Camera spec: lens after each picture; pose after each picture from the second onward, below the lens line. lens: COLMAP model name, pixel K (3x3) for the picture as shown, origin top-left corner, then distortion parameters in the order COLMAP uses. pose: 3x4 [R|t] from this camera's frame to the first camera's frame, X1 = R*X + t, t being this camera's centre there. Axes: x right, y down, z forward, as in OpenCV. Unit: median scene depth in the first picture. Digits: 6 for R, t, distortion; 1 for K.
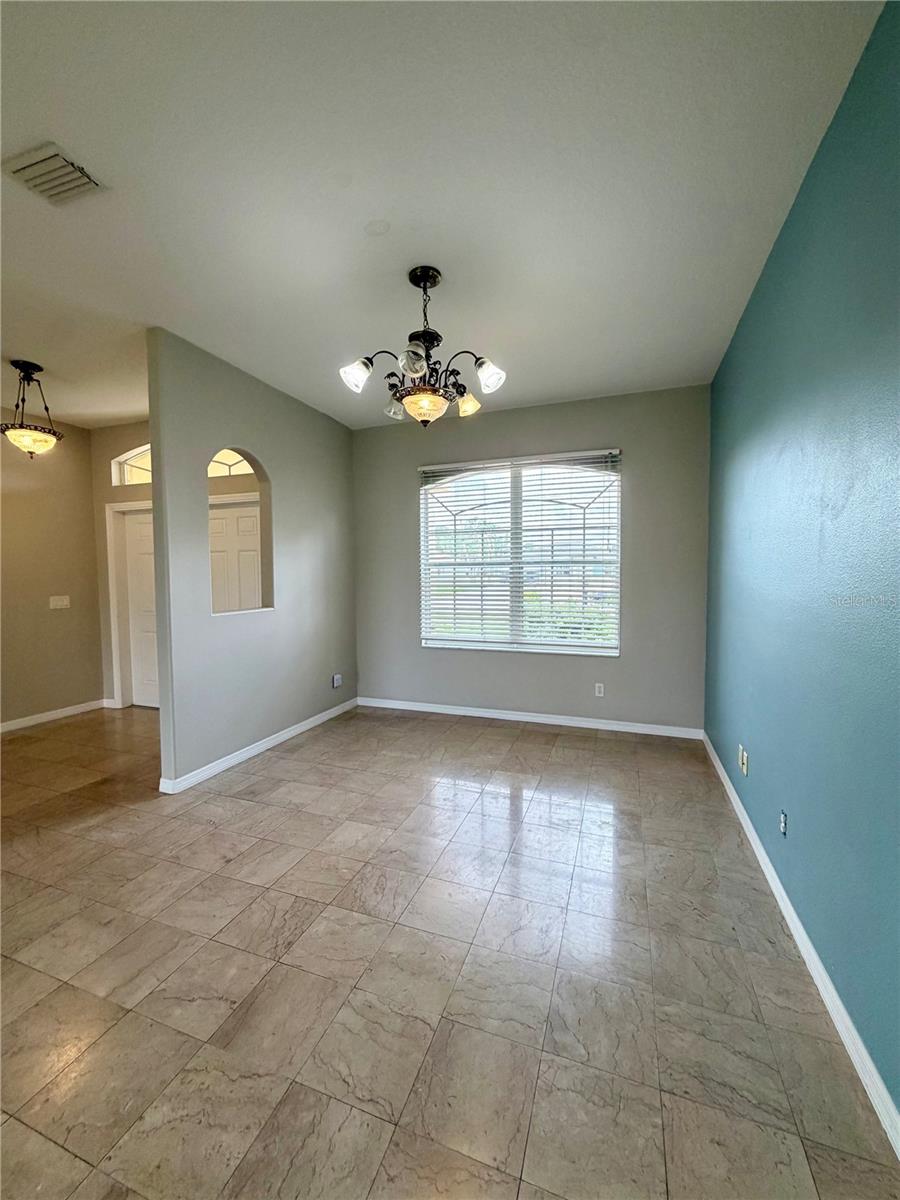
lens RADIAL K [[477.7, 0, 448.7], [0, 477.7, 598.1], [0, 0, 1]] dist [-0.001598, 0.000576]
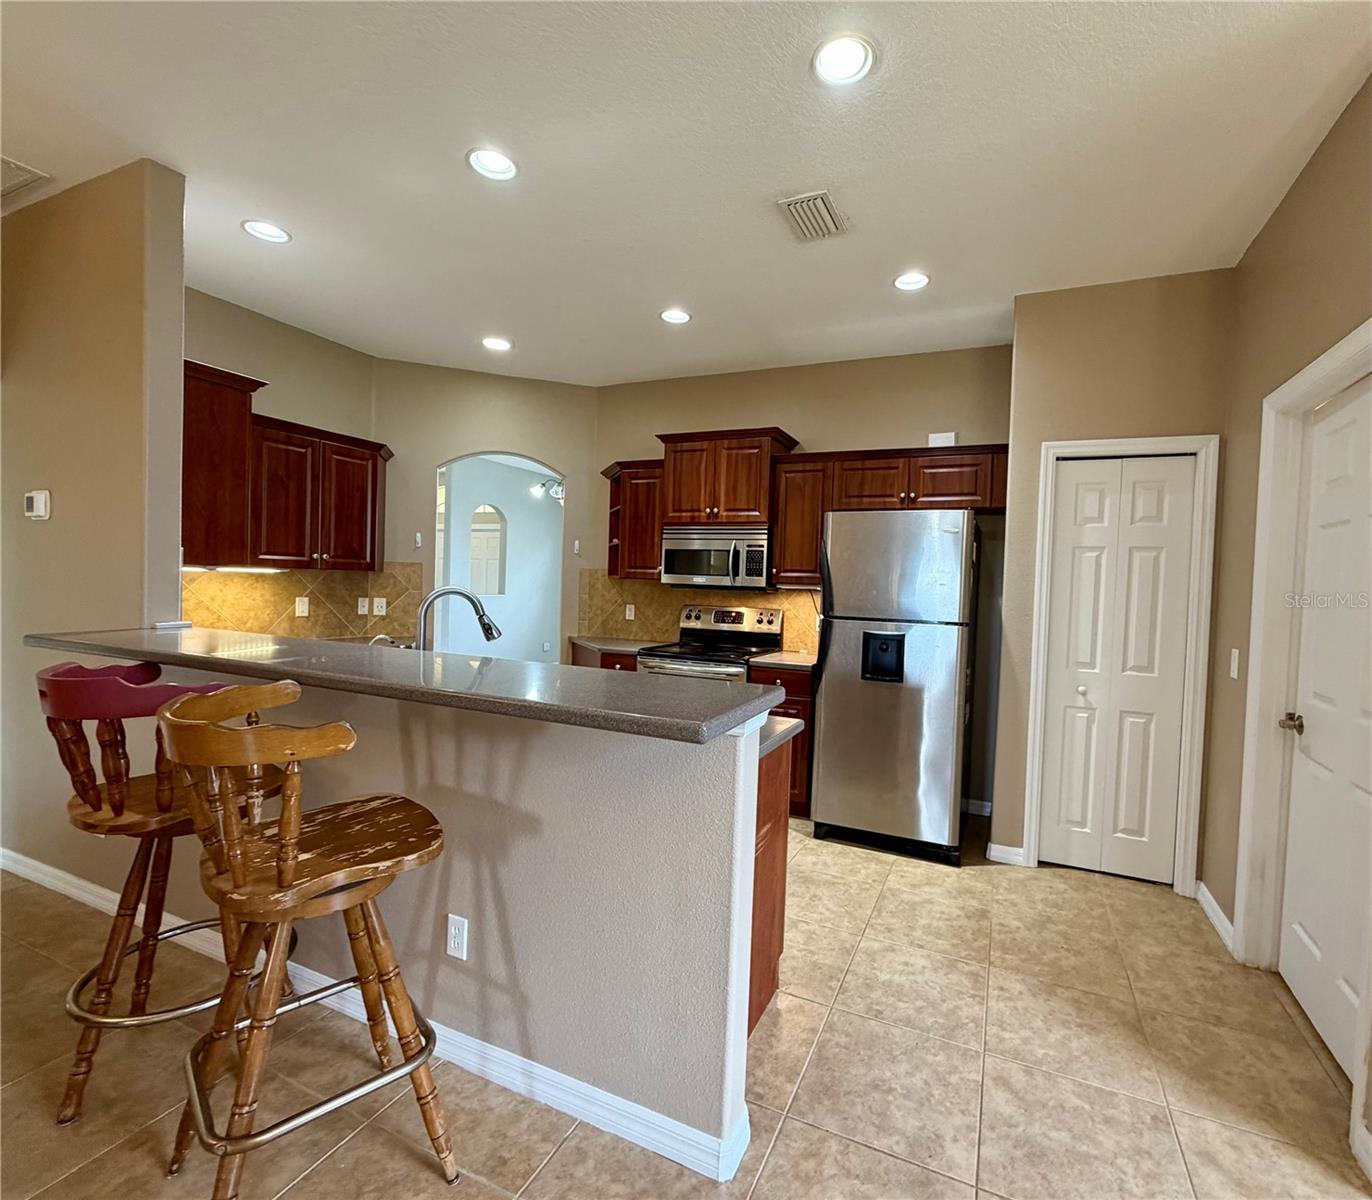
lens RADIAL K [[639.4, 0, 740.3], [0, 639.4, 600.6], [0, 0, 1]] dist [0.000383, -0.000638]
pose [[0.997923, 0.045271, -0.045820, 0.488829], [-0.046600, 0.998511, -0.028375, 0.056880], [0.044467, 0.030451, 0.998547, -1.045487]]
